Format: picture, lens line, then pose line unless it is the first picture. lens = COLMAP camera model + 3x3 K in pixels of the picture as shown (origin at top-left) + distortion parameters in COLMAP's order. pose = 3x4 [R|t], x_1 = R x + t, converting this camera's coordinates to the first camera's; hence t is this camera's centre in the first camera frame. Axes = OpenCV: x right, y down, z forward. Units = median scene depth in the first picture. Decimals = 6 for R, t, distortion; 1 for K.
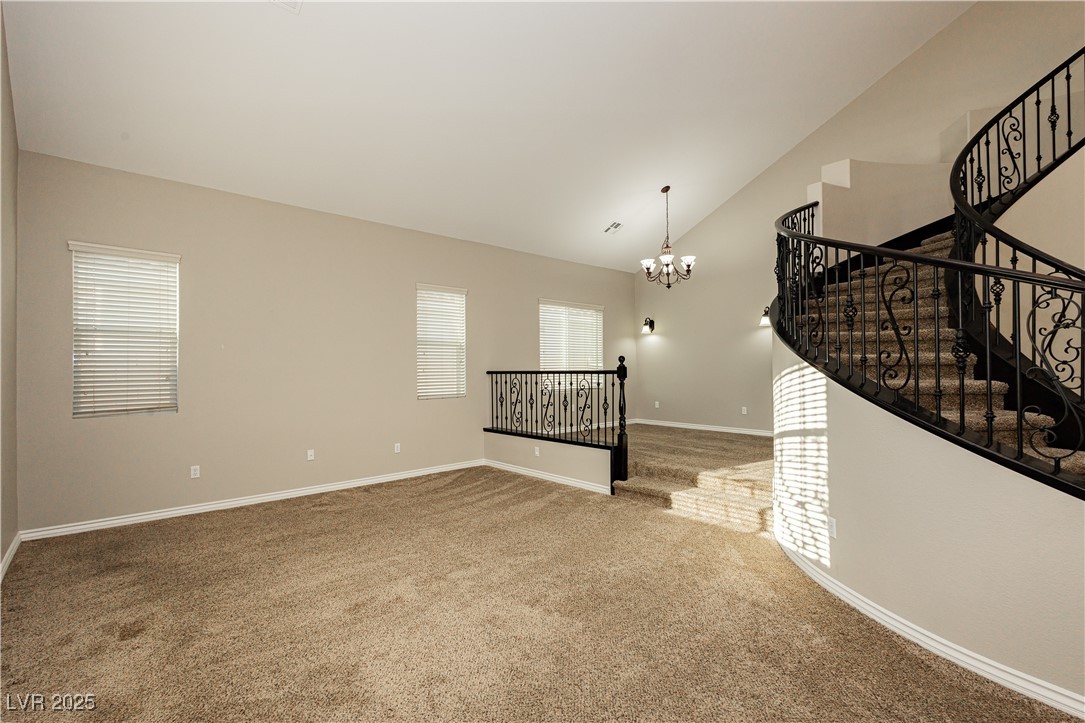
lens RADIAL K [[504.1, 0, 548.1], [0, 504.1, 353.7], [0, 0, 1]] dist [0.005532, -0.000068]
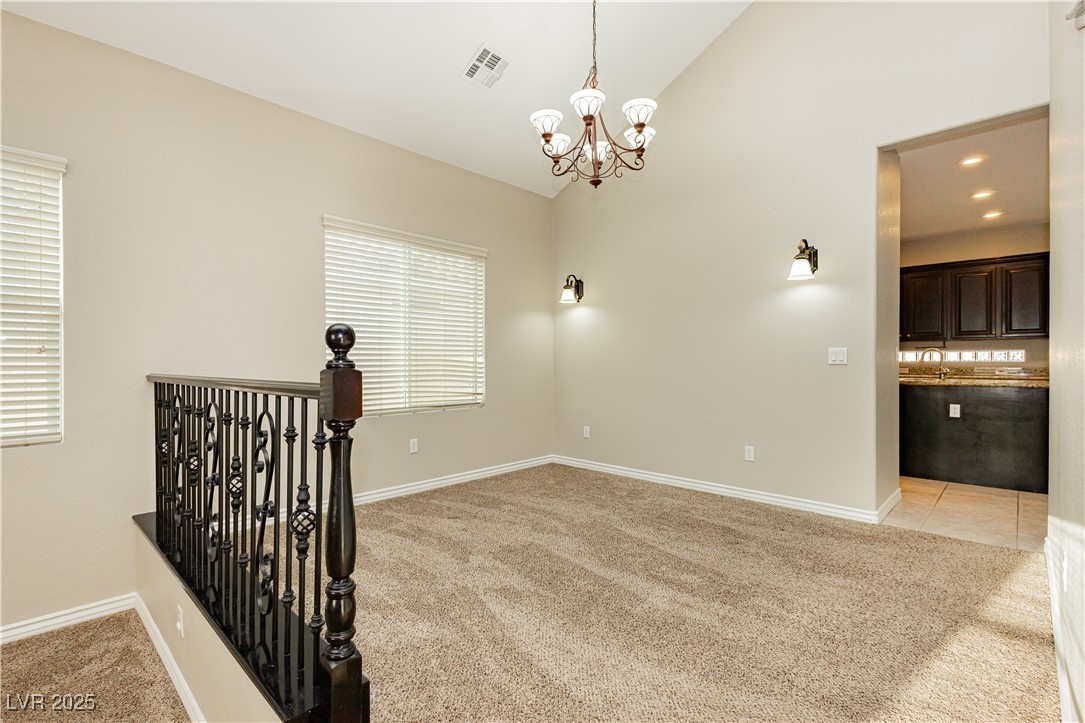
lens RADIAL K [[504.1, 0, 548.1], [0, 504.1, 360.5], [0, 0, 1]] dist [0.005532, -0.000068]
pose [[0.997682, 0.006879, 0.067703, 0.202813], [-0.008566, 0.999659, 0.024654, 0.013127], [-0.067510, -0.025177, 0.997401, 0.672380]]
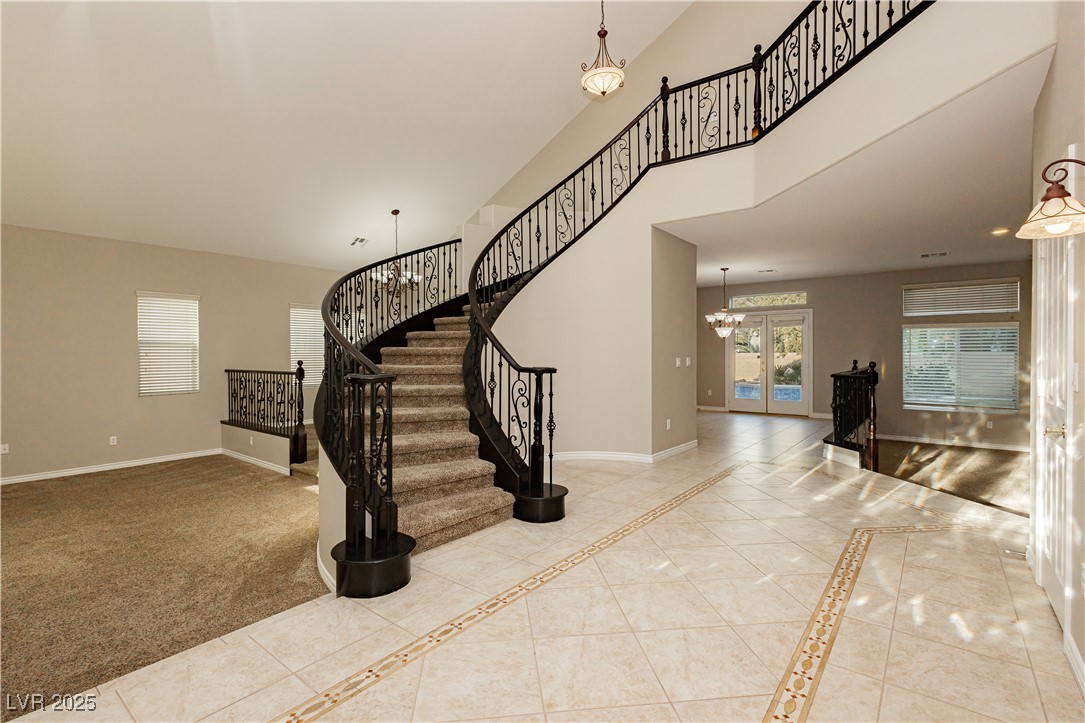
lens RADIAL K [[504.1, 0, 552.1], [0, 504.1, 360.1], [0, 0, 1]] dist [0.005532, -0.000068]
pose [[0.986243, 0.008998, 0.165058, 0.477199], [-0.014633, 0.999350, 0.032956, -0.038422], [-0.164654, -0.034918, 0.985733, -0.242865]]
